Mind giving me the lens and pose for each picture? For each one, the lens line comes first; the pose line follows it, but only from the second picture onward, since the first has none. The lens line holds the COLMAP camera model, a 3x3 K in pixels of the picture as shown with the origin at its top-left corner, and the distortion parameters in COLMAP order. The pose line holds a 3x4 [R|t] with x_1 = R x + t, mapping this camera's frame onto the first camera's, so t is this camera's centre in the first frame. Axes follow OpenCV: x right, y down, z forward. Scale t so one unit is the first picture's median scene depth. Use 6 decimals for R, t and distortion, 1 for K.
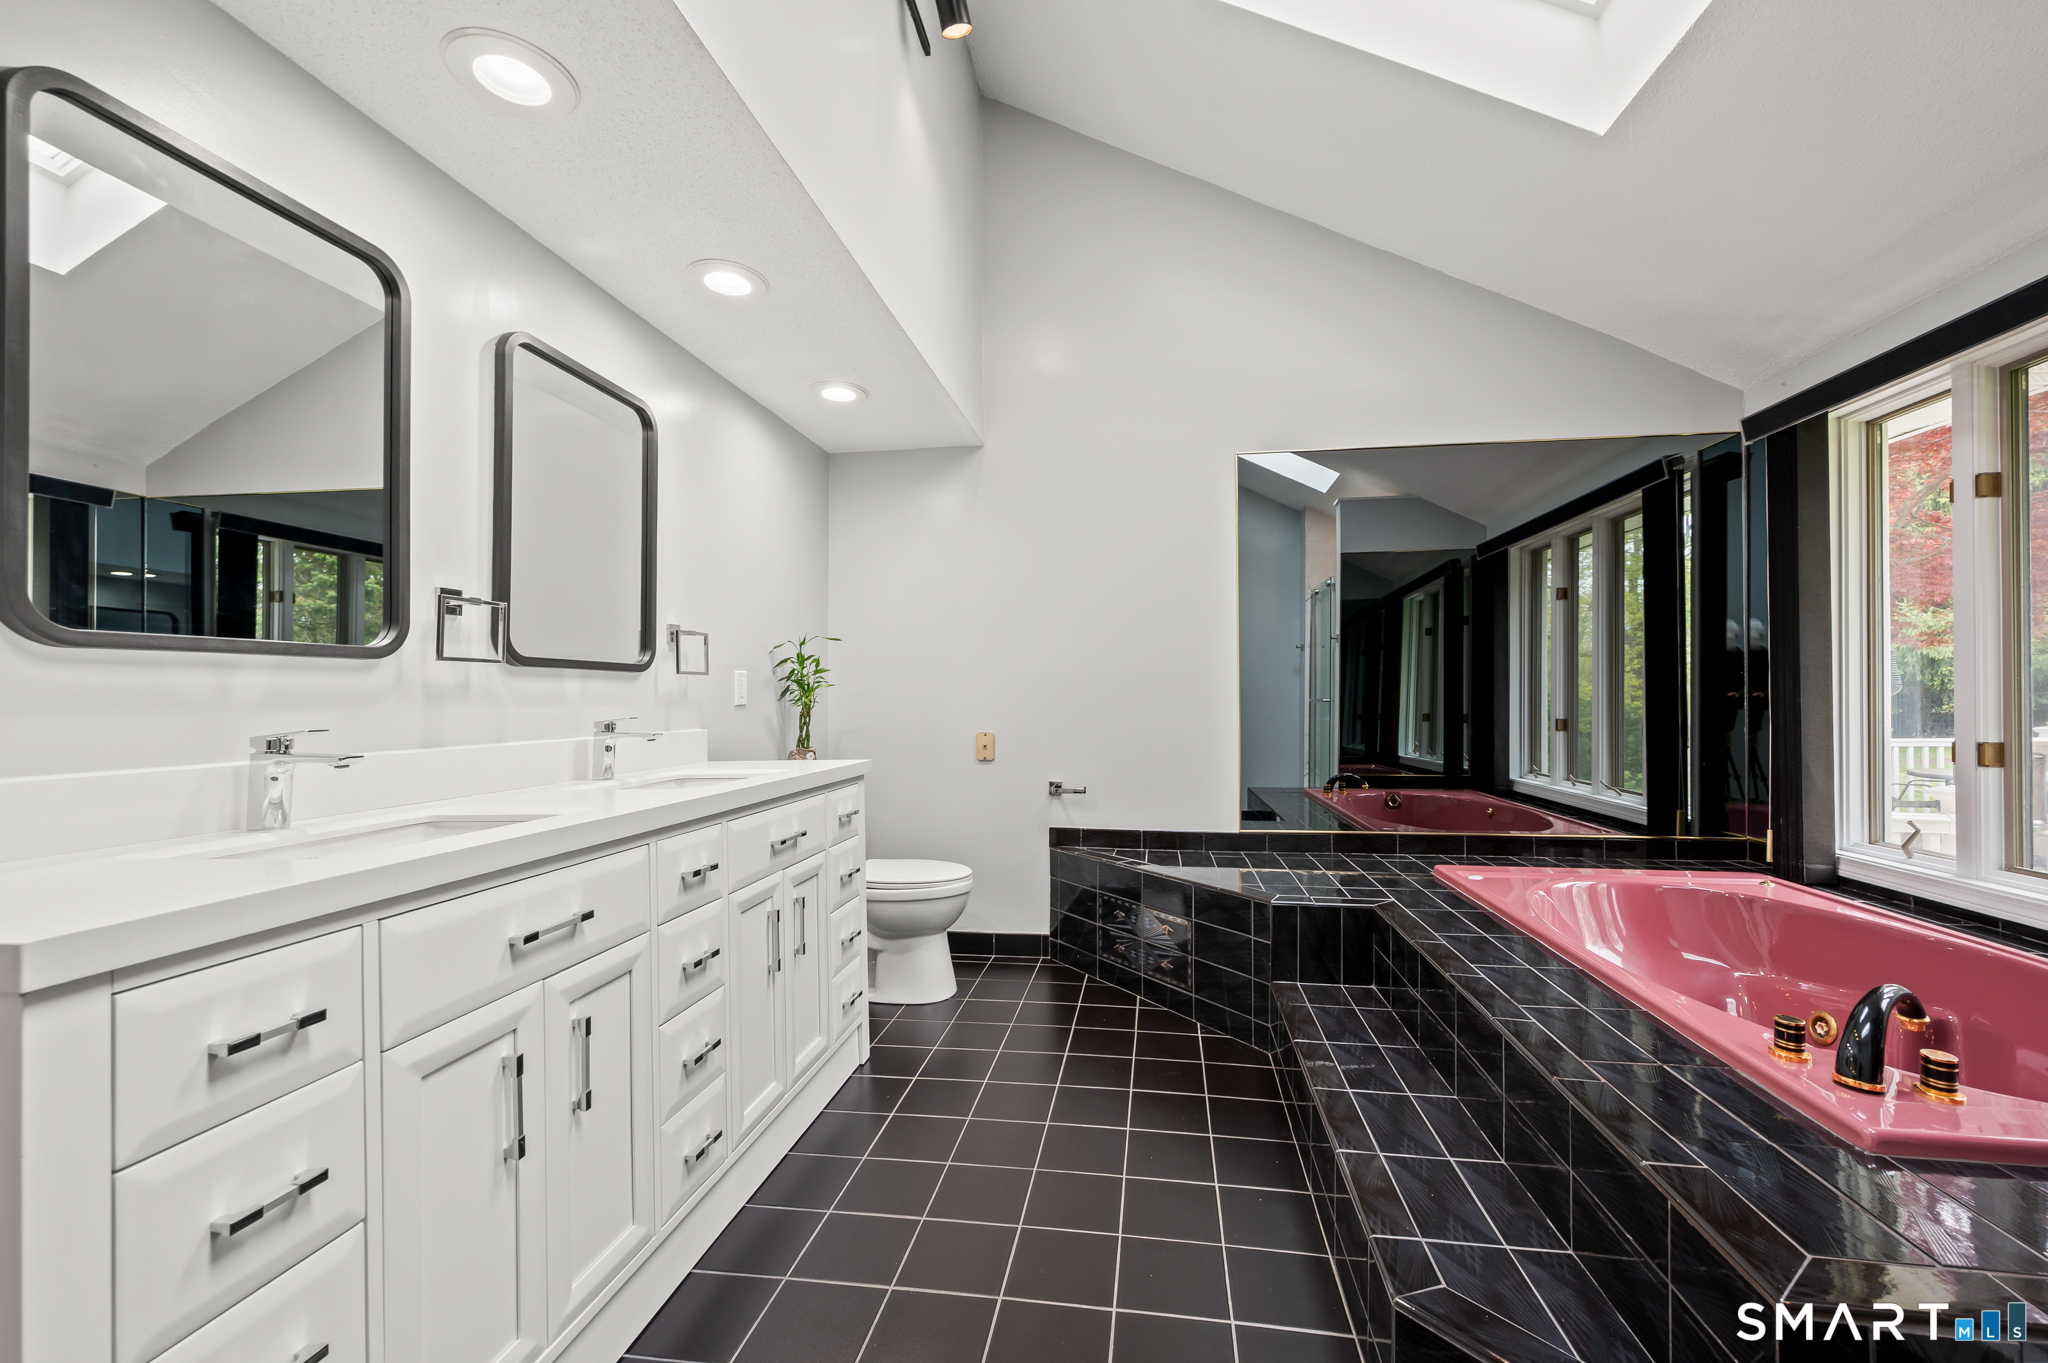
lens RADIAL K [[821.4, 0, 1034.2], [0, 821.4, 685.0], [0, 0, 1]] dist [0.000620, -0.000430]
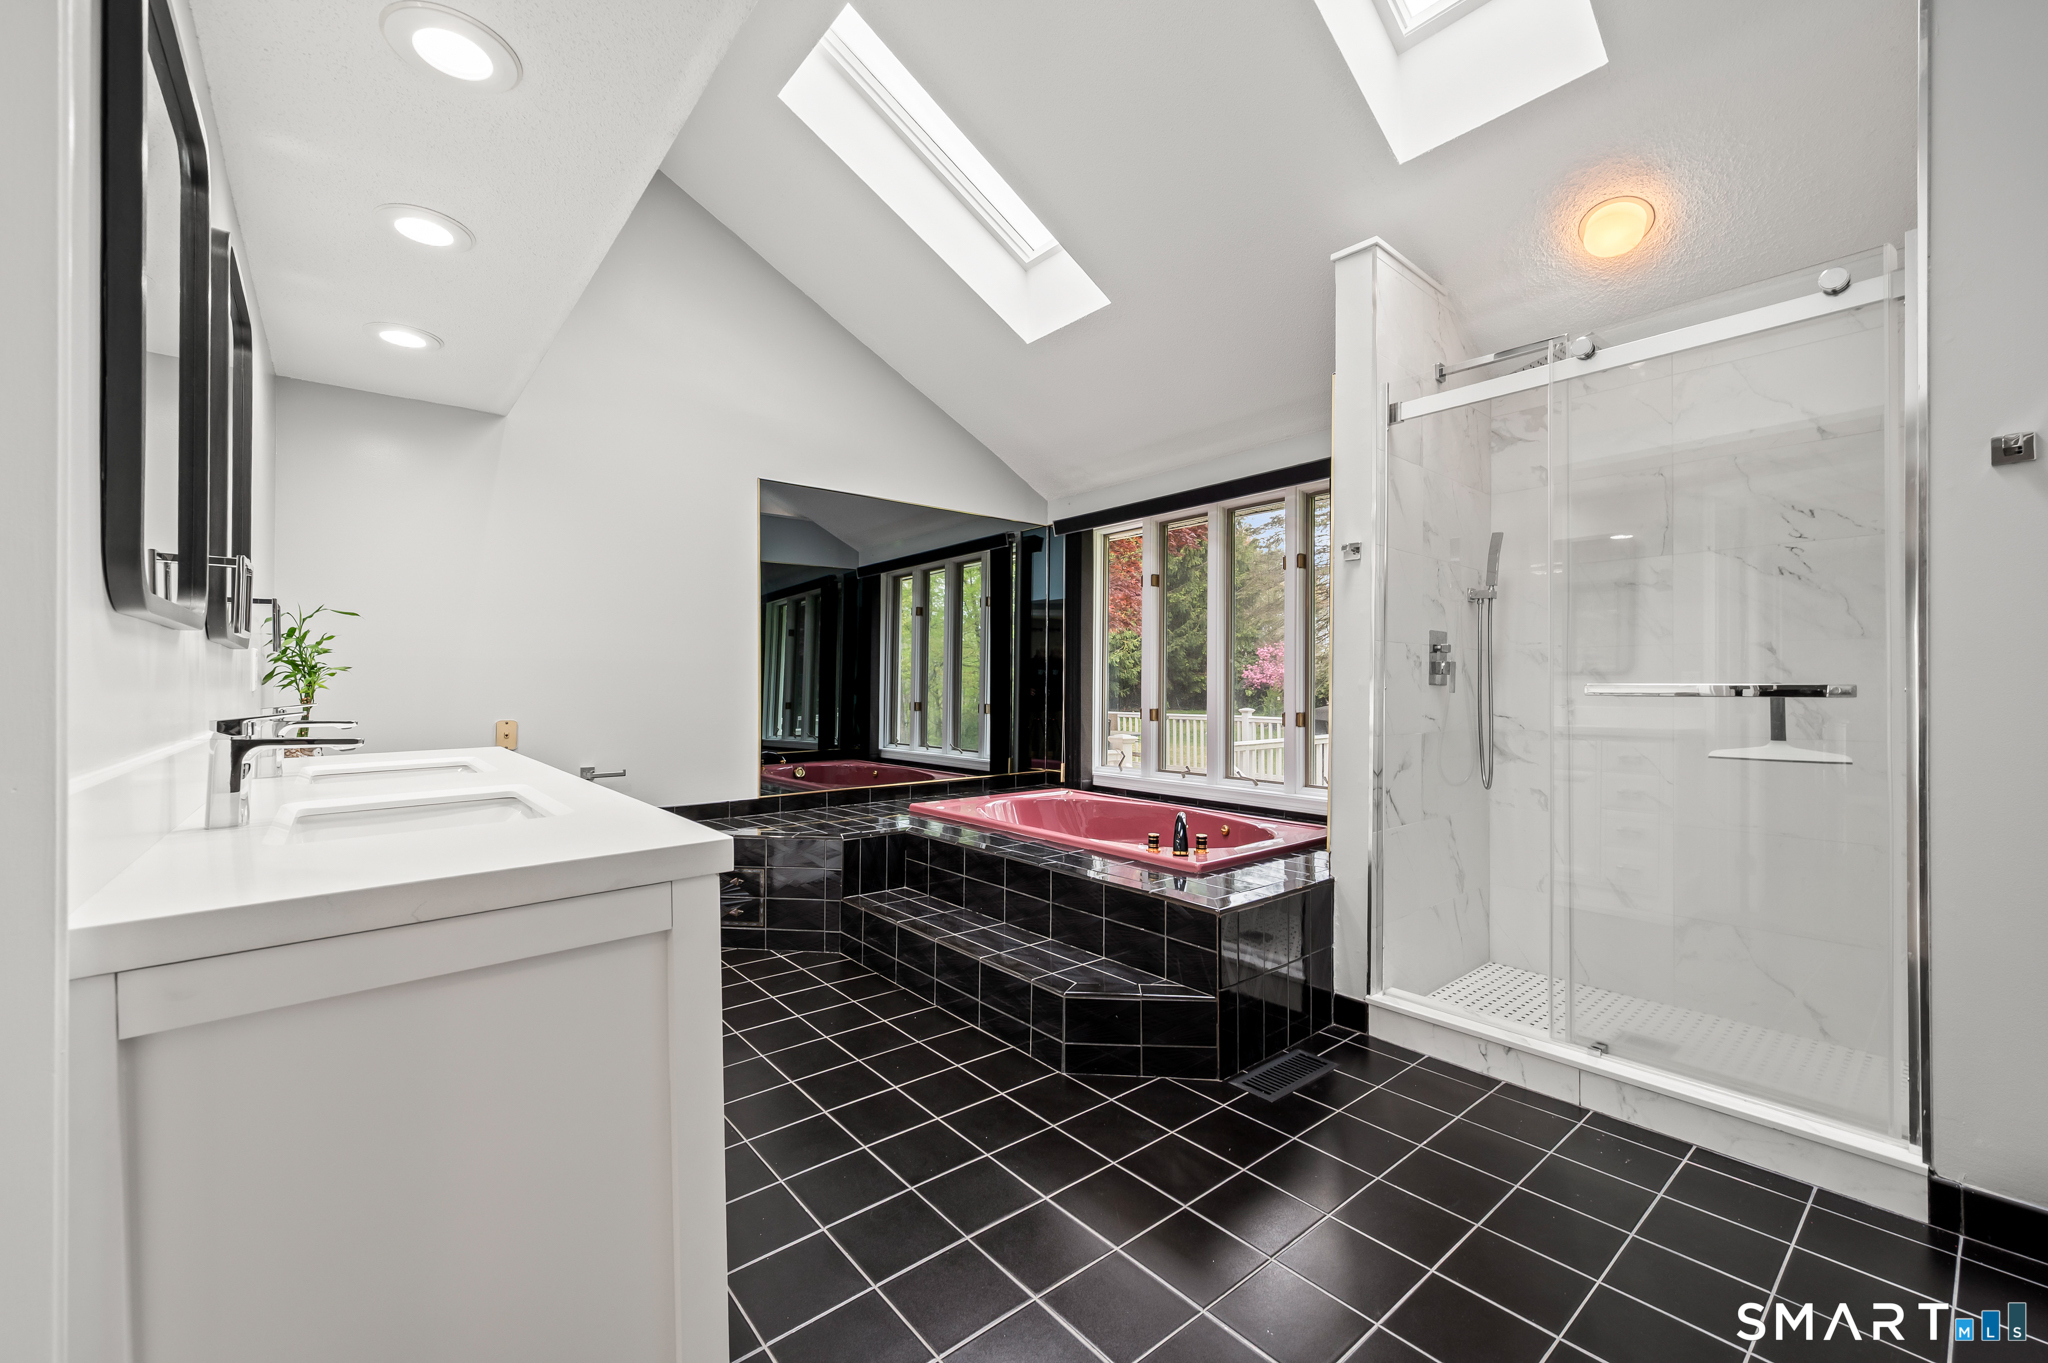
lens RADIAL K [[821.4, 0, 1021.2], [0, 821.4, 685.9], [0, 0, 1]] dist [0.000620, -0.000430]
pose [[0.672328, 0.003427, 0.740245, -0.374437], [-0.012632, 0.999897, 0.006844, 0.003422], [-0.740145, -0.013953, 0.672302, -0.075980]]
